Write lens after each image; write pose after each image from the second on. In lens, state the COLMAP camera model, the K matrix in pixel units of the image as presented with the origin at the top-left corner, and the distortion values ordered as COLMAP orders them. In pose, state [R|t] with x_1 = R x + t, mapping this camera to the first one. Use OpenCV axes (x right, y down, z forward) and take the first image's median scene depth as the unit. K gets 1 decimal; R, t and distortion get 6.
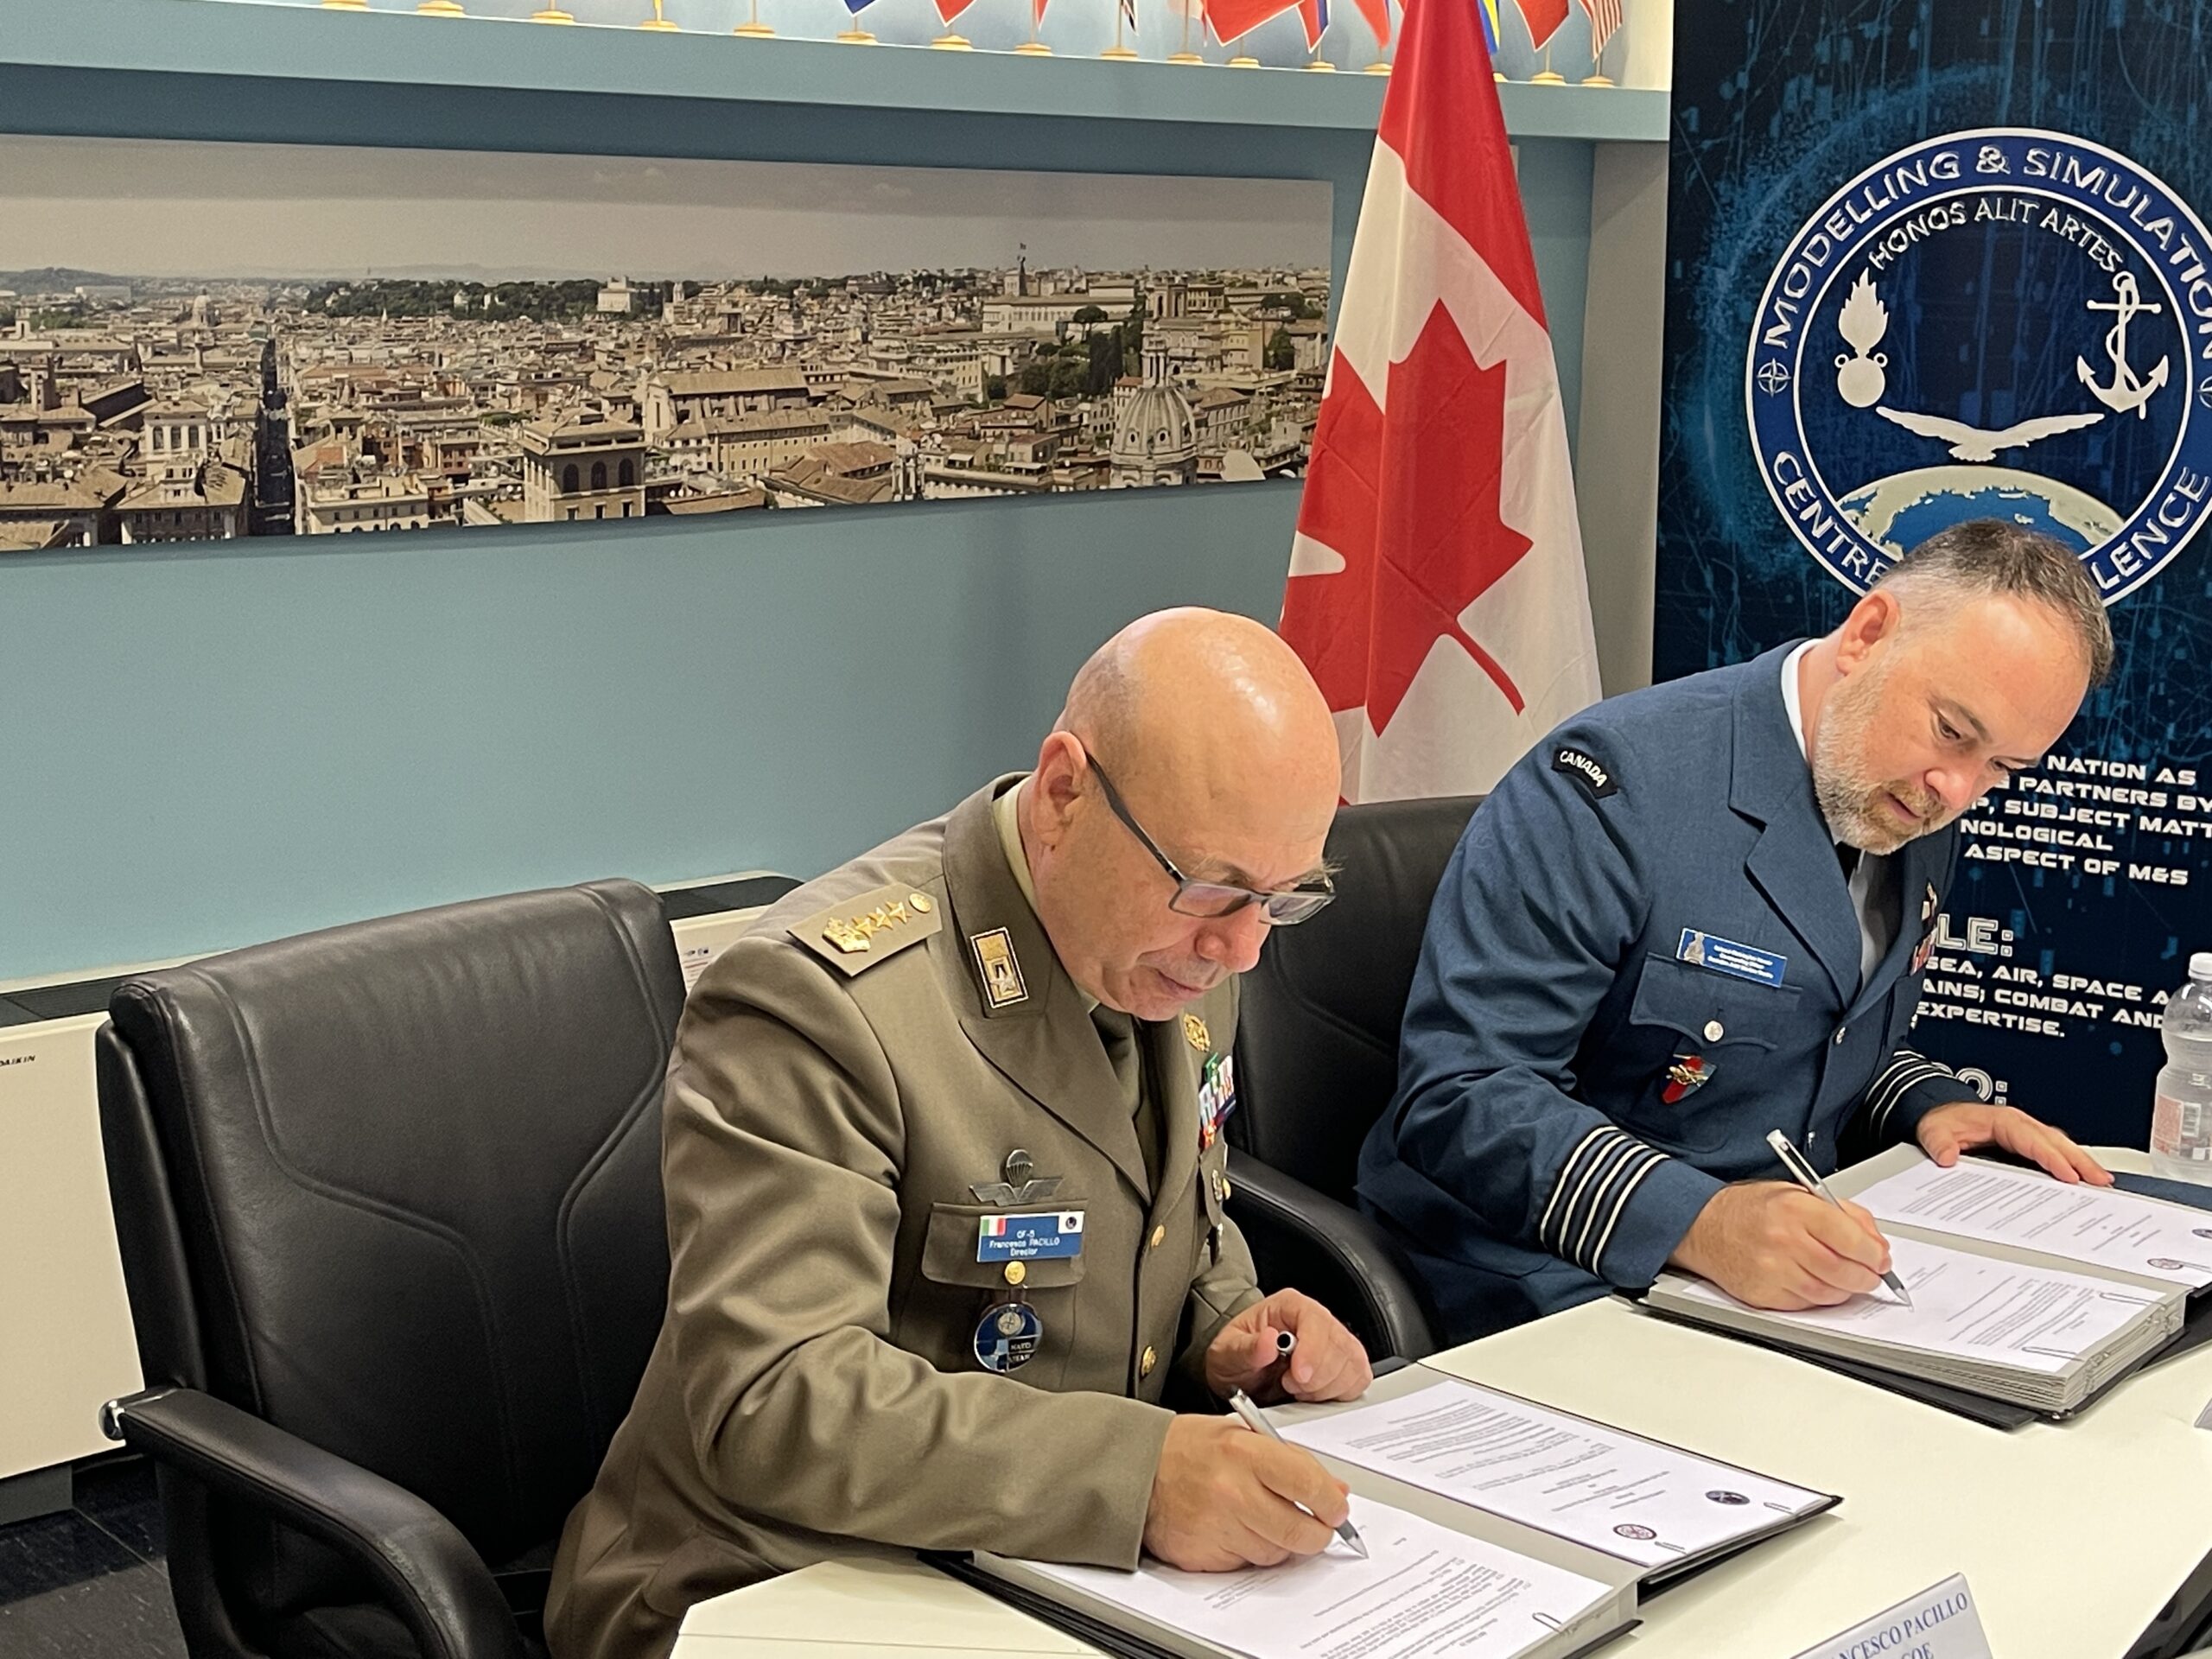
lens RADIAL K [[2883.2, 0, 1106.0], [0, 2883.2, 829.5], [0, 0, 1]] dist [0.023390, -0.013316]
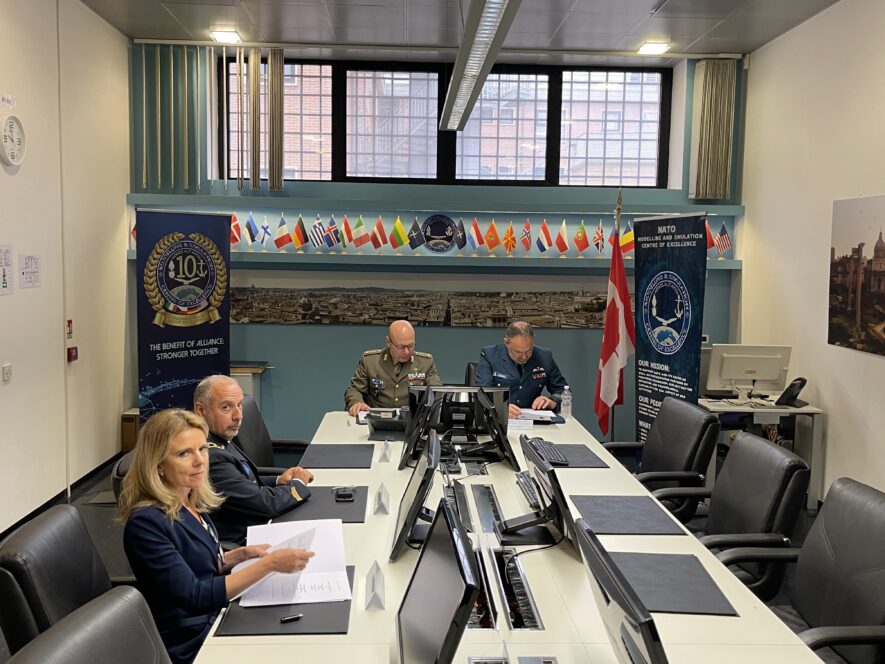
lens RADIAL K [[827.7, 0, 442.5], [0, 827.7, 332.0], [0, 0, 1]] dist [0.036745, -0.001161]
pose [[0.766569, 0.047230, -0.640423, 0.986163], [-0.130931, 0.987837, -0.083870, 0.086079], [0.628673, 0.148144, 0.763429, -0.571293]]
